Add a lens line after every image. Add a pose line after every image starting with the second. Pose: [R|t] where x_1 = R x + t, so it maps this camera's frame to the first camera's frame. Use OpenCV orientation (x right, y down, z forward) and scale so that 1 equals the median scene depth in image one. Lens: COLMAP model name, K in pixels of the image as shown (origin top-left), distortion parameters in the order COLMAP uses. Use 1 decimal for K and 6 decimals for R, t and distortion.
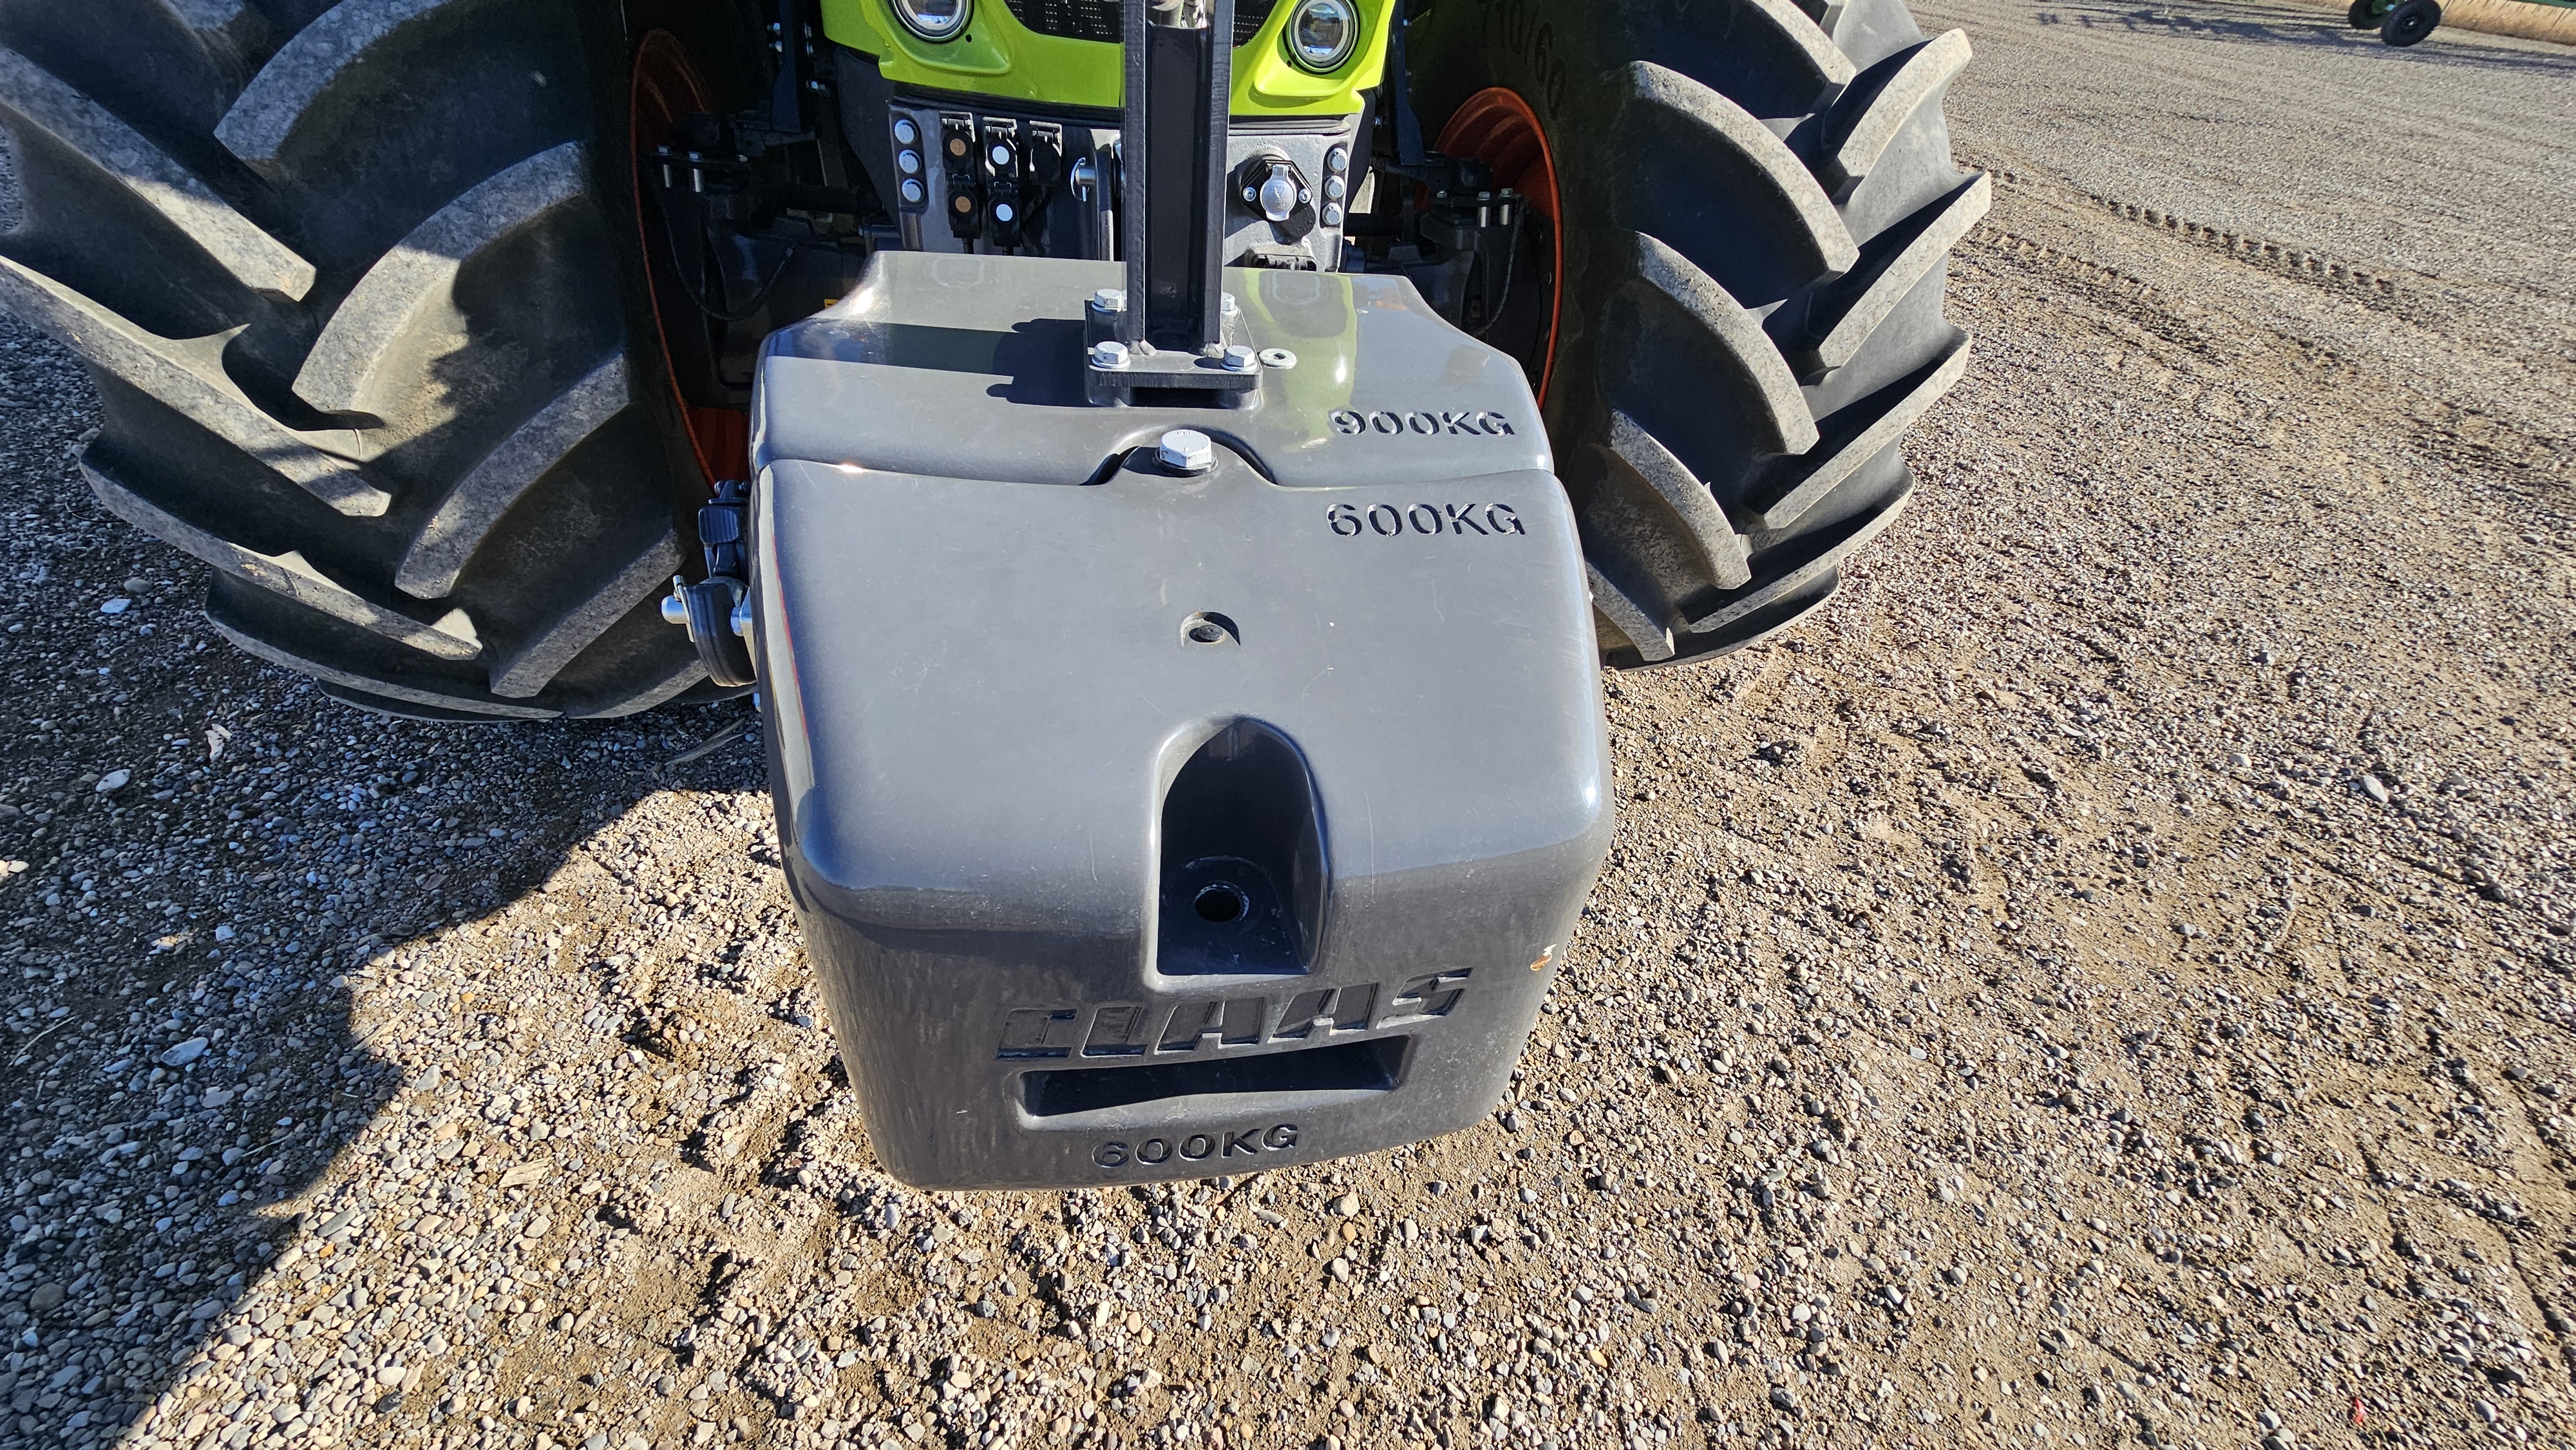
lens RADIAL K [[1051.5, 0, 1285.9], [0, 1051.5, 728.3], [0, 0, 1]] dist [0.001559, -0.001576]
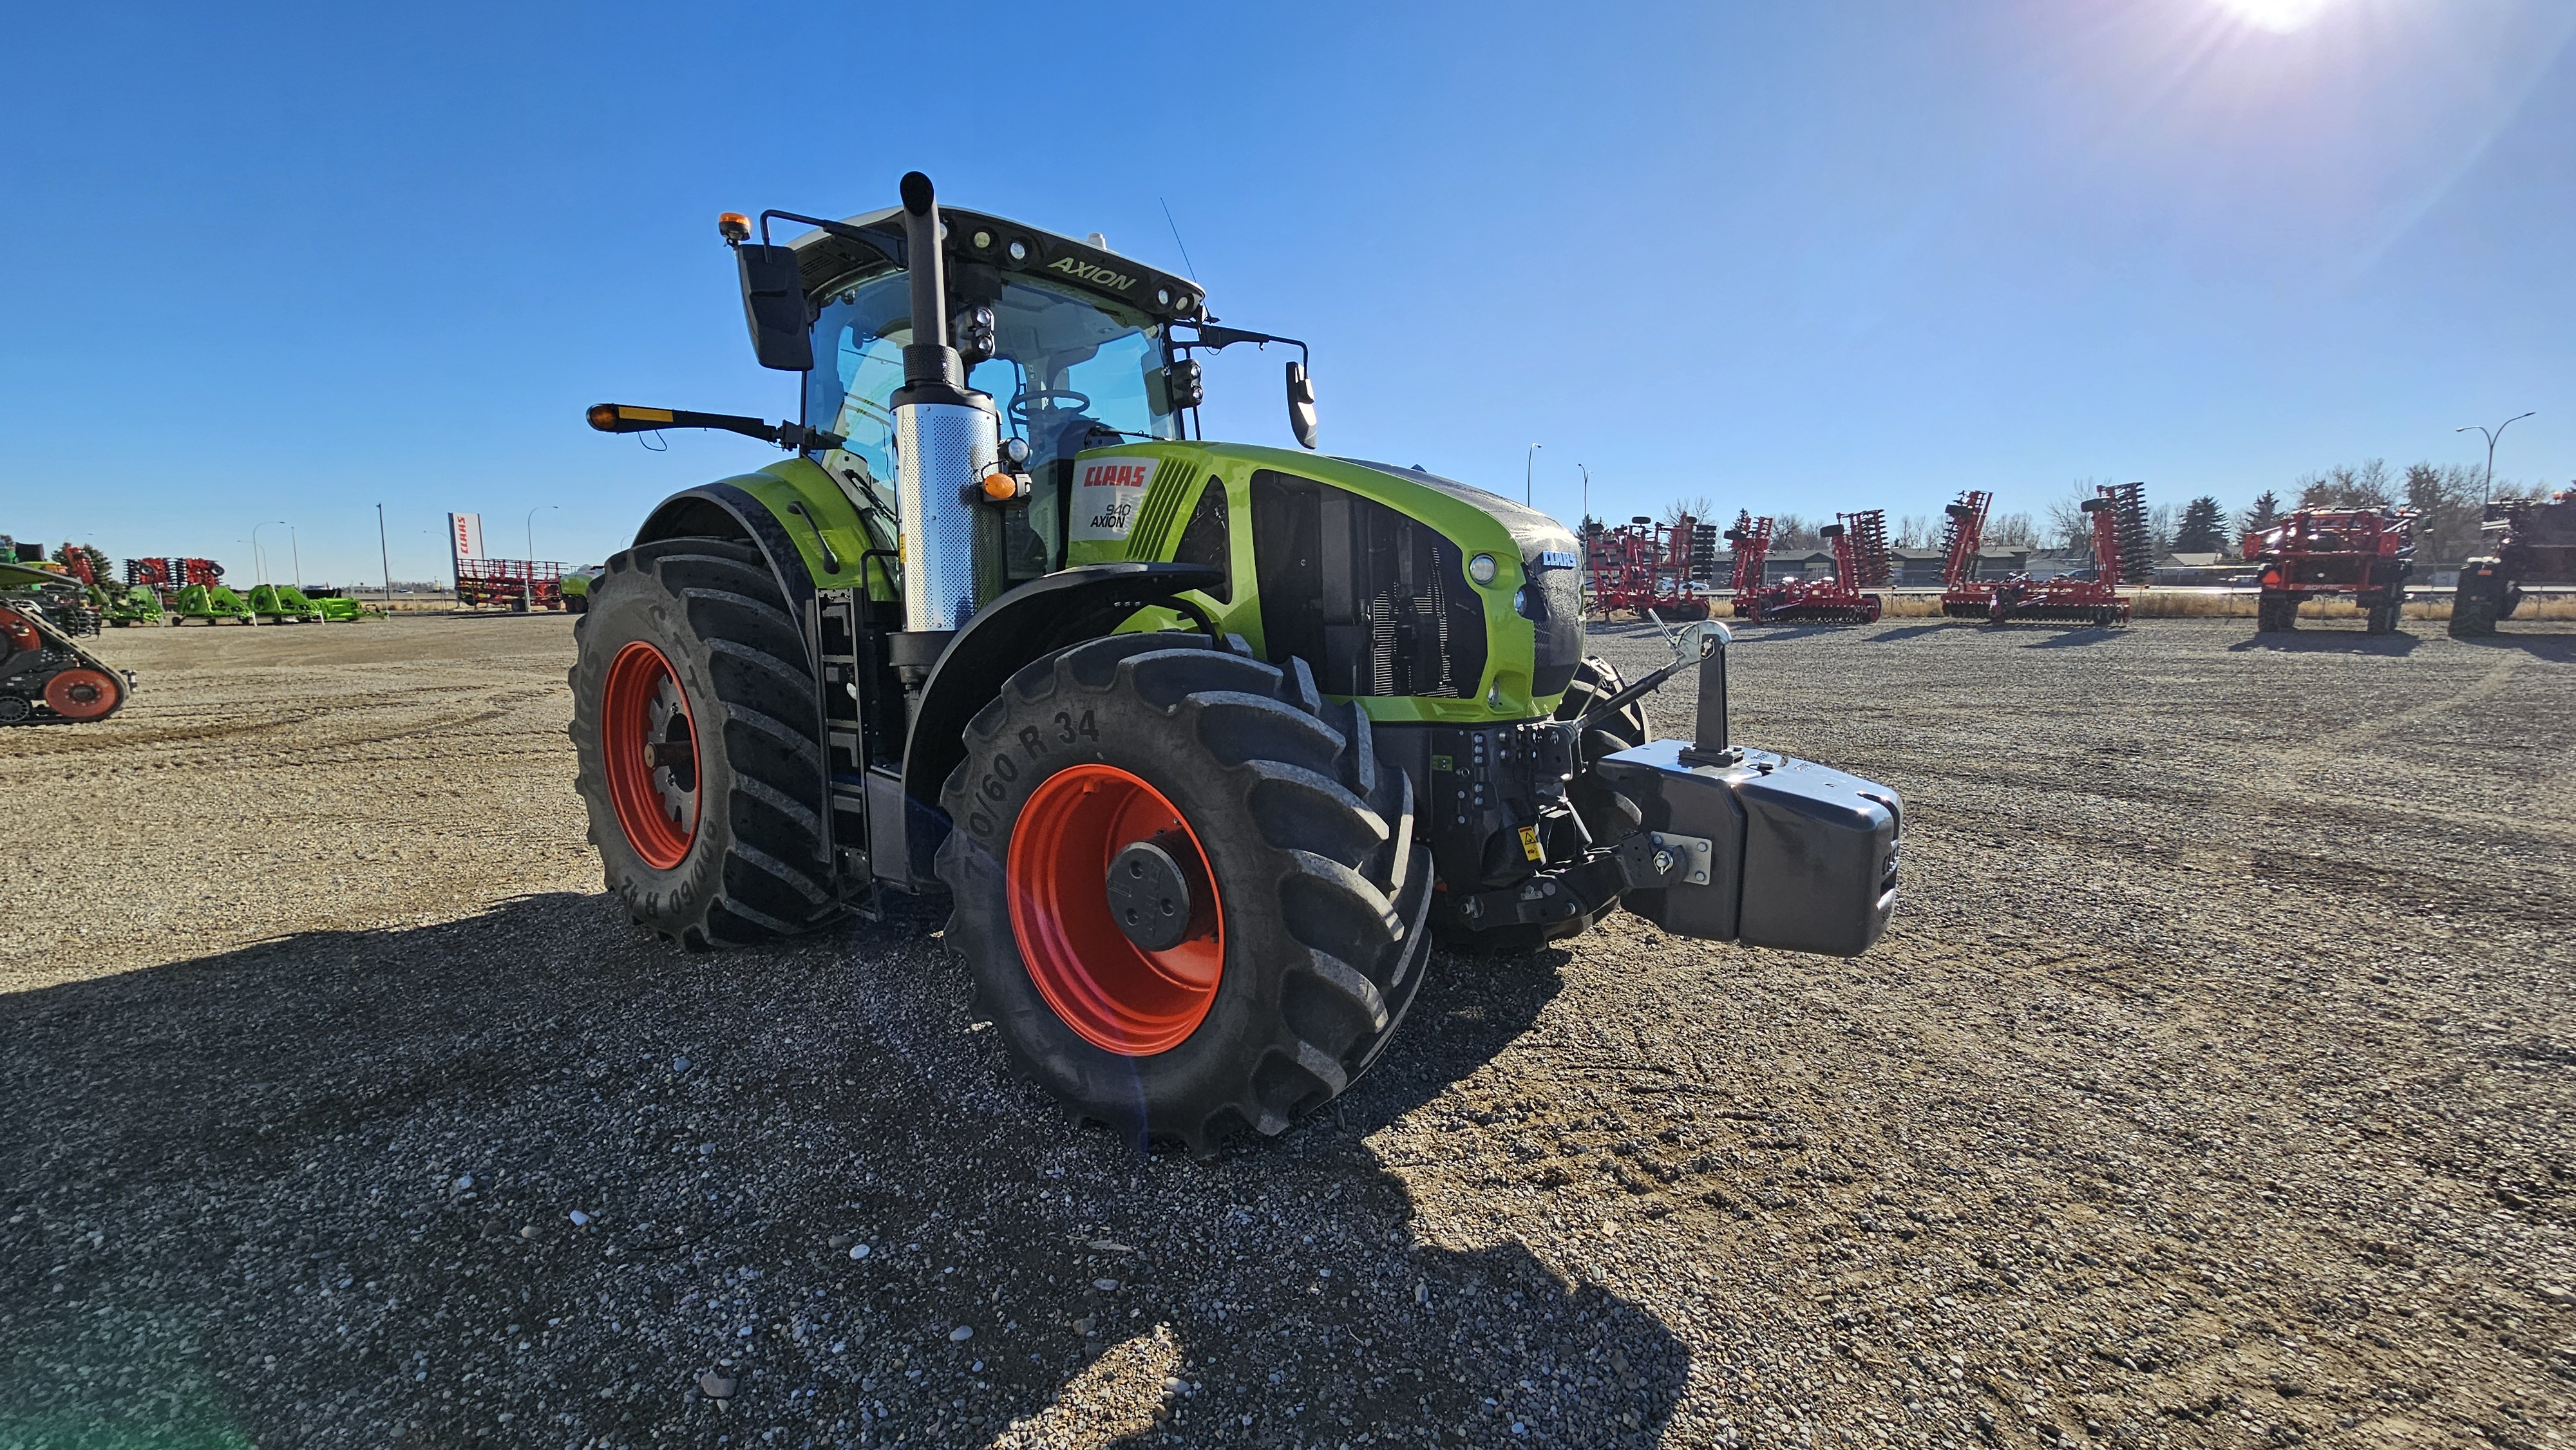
lens RADIAL K [[1051.5, 0, 1292.7], [0, 1051.5, 713.1], [0, 0, 1]] dist [0.001559, -0.001576]
pose [[0.738078, -0.163472, 0.654612, -1.825941], [0.479441, 0.809719, -0.338366, 0.031557], [-0.474739, 0.563588, 0.676011, -0.437140]]
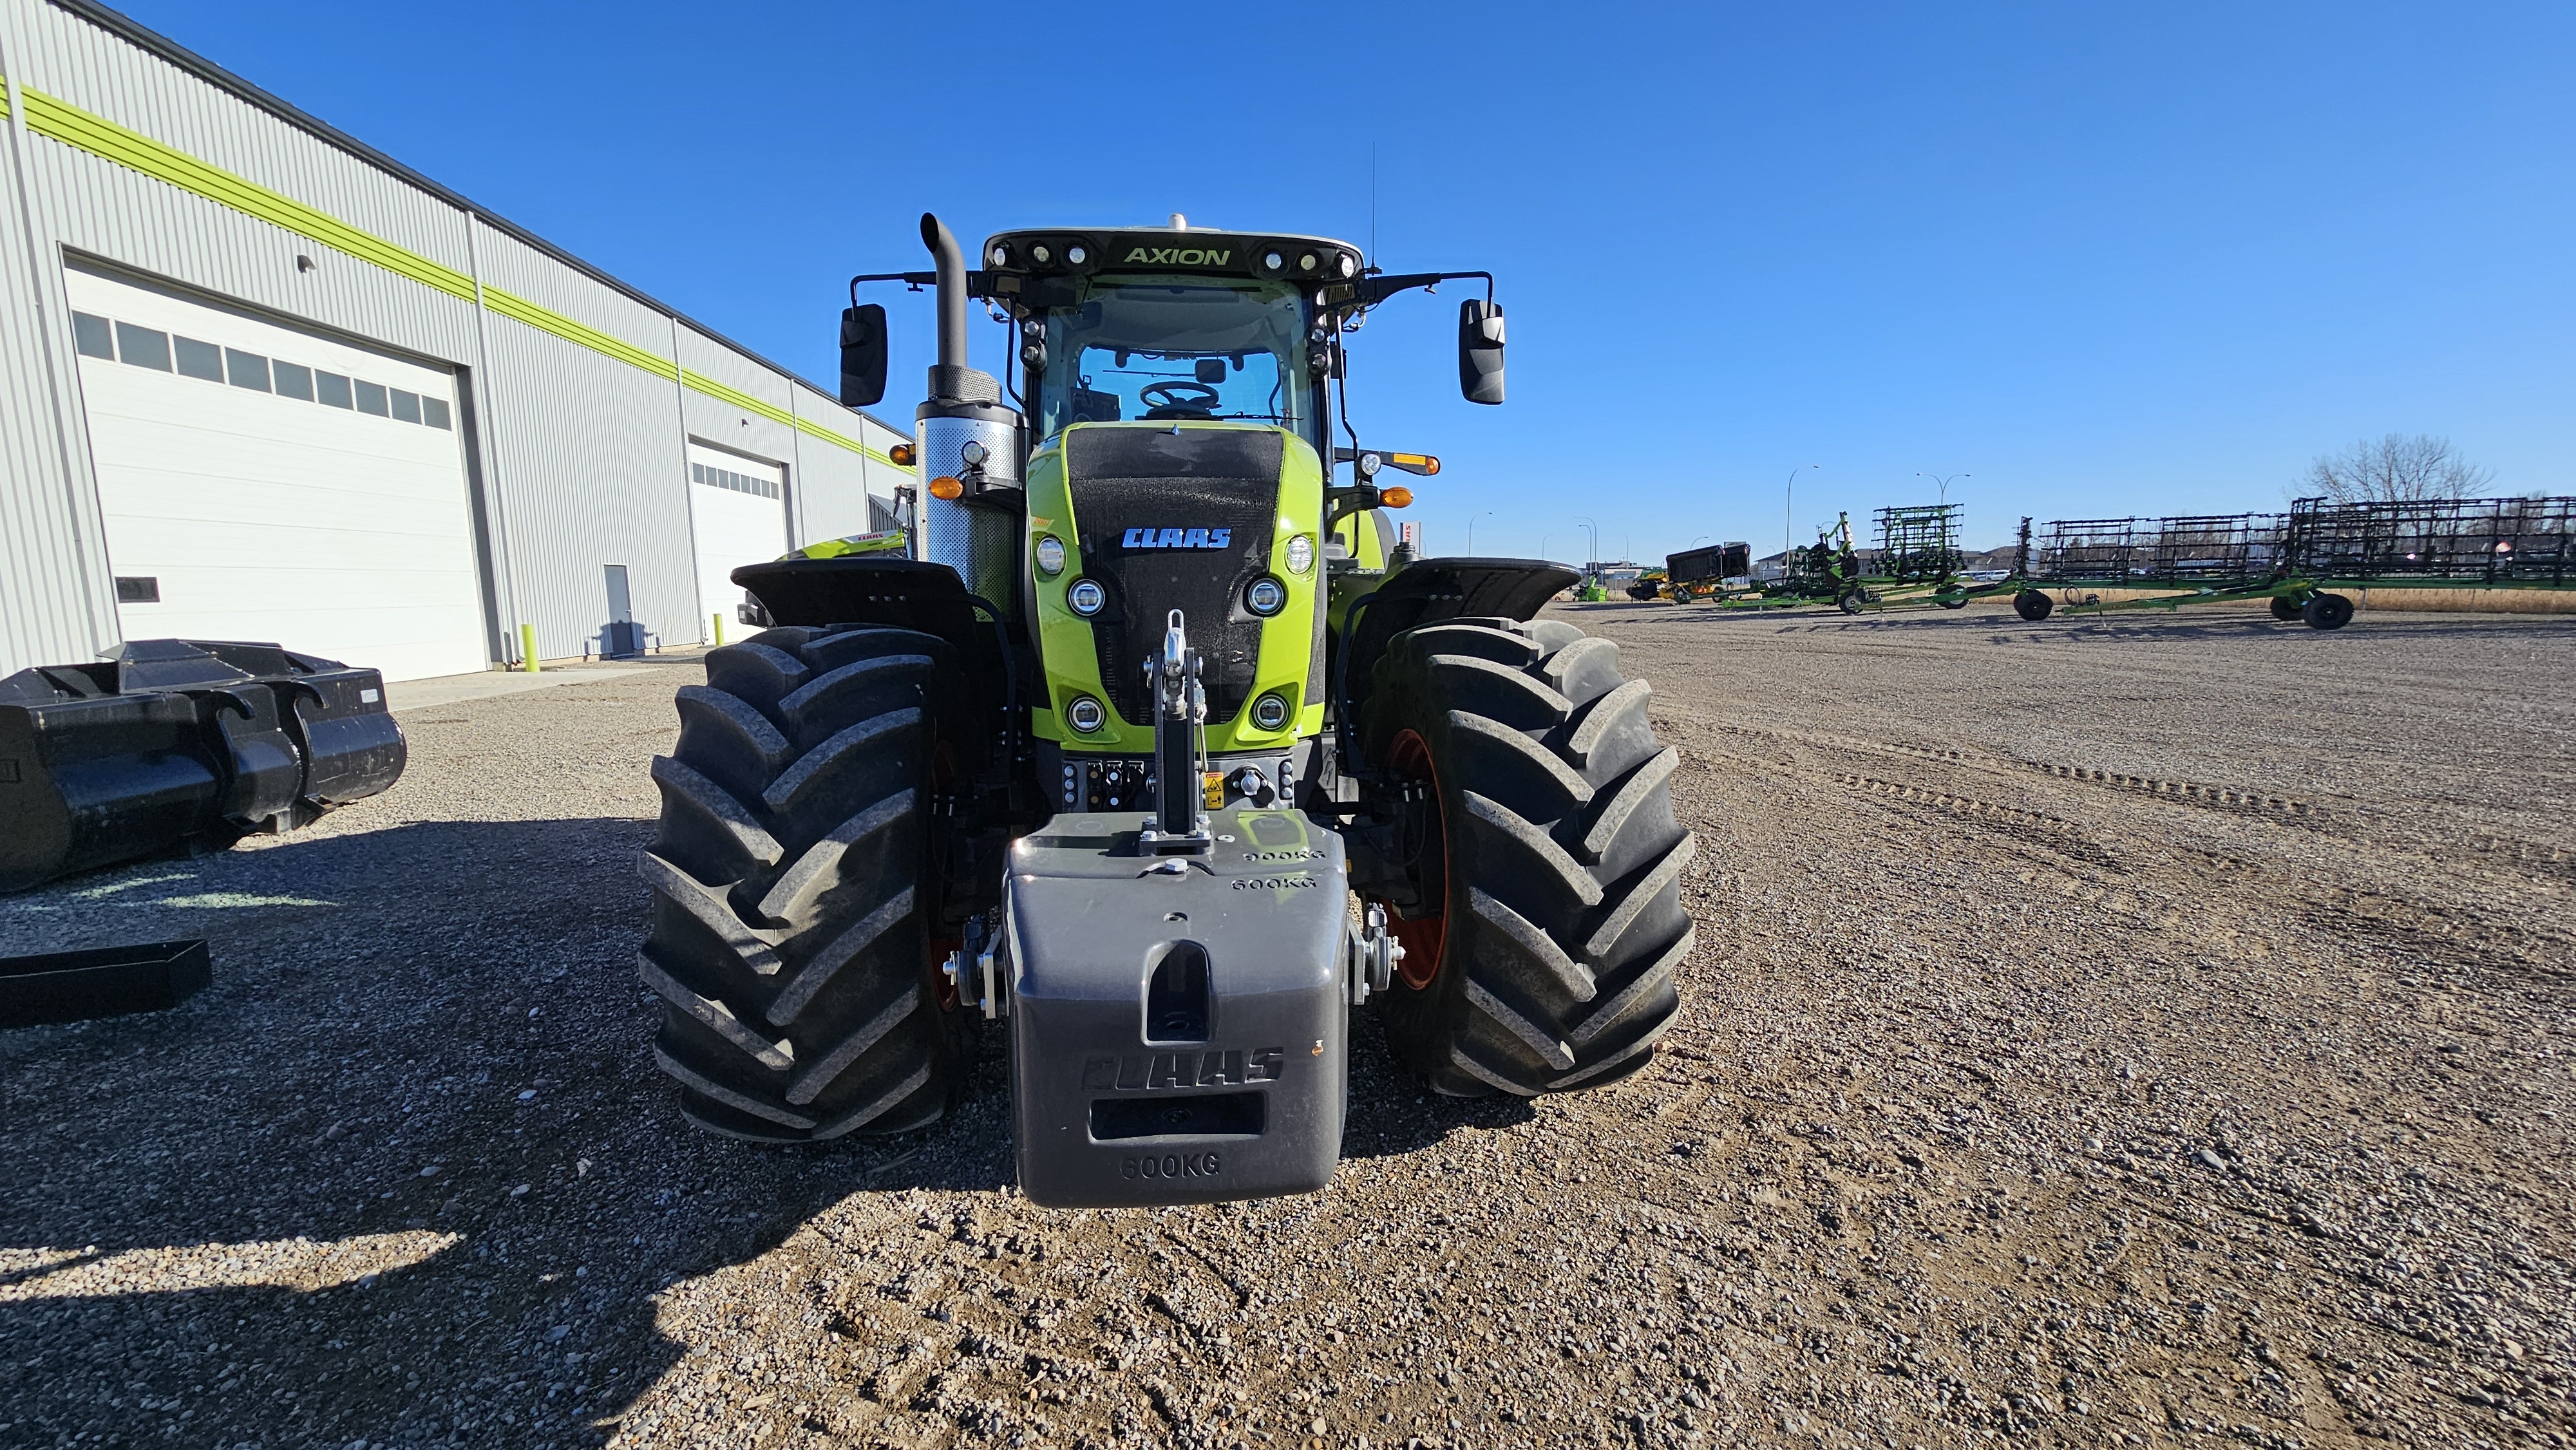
lens RADIAL K [[1051.5, 0, 1287.0], [0, 1051.5, 722.0], [0, 0, 1]] dist [0.001559, -0.001576]
pose [[0.993063, -0.084697, -0.081561, 0.178073], [0.027282, 0.840687, -0.540833, 0.359603], [0.114374, 0.534857, 0.837166, -0.546833]]
